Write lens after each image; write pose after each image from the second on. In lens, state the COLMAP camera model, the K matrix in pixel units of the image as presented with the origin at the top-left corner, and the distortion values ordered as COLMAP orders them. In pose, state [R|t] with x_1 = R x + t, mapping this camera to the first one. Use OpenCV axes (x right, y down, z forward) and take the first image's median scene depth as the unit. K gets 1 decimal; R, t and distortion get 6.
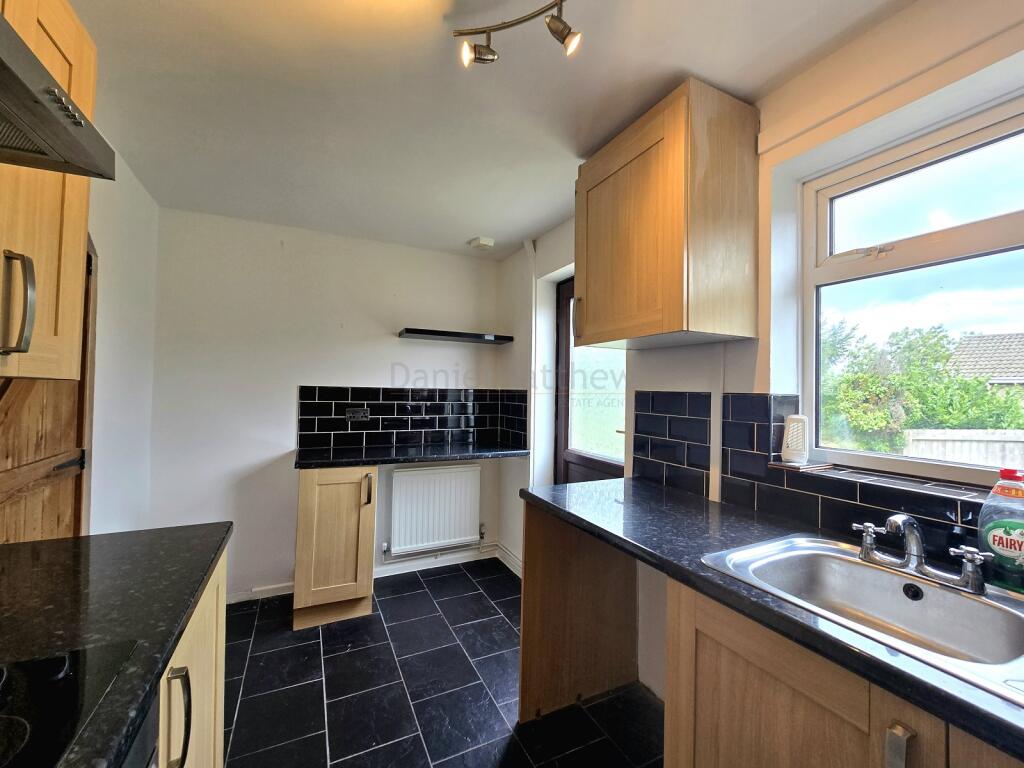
lens RADIAL K [[417.0, 0, 517.9], [0, 417.0, 387.1], [0, 0, 1]] dist [-0.002584, -0.000152]
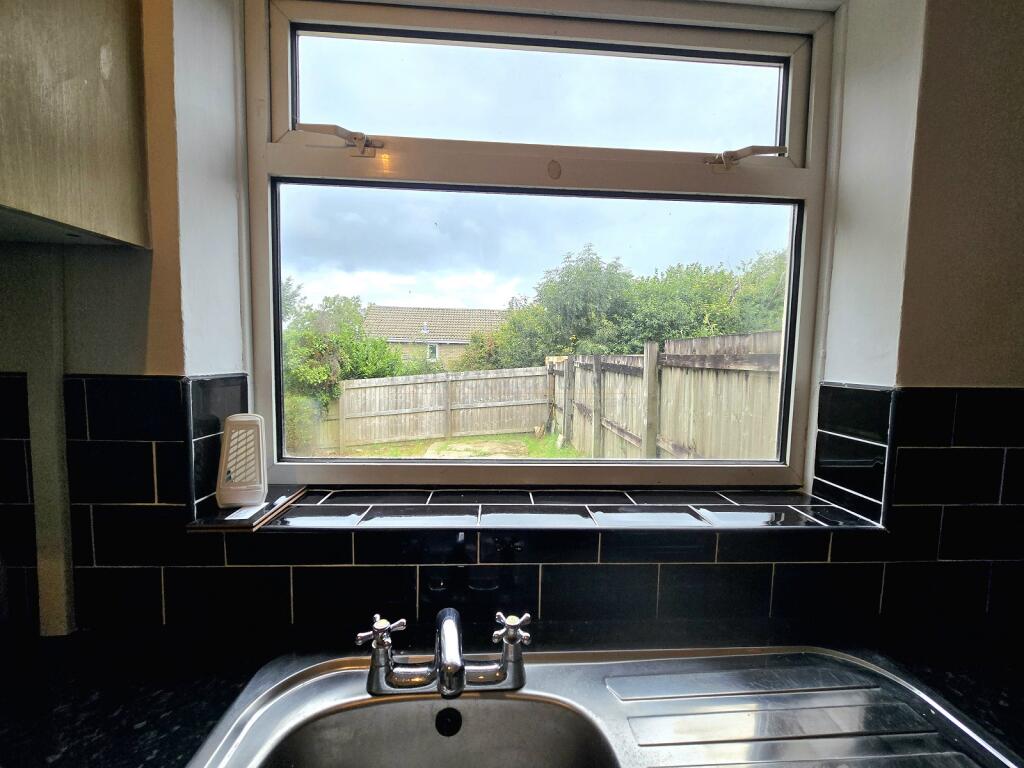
lens RADIAL K [[417.0, 0, 517.9], [0, 417.0, 387.1], [0, 0, 1]] dist [-0.002584, -0.000152]
pose [[0.396521, -0.075586, 0.914909, 0.316109], [-0.027134, 0.995204, 0.093980, -0.024657], [-0.917625, -0.062090, 0.392569, 0.460877]]
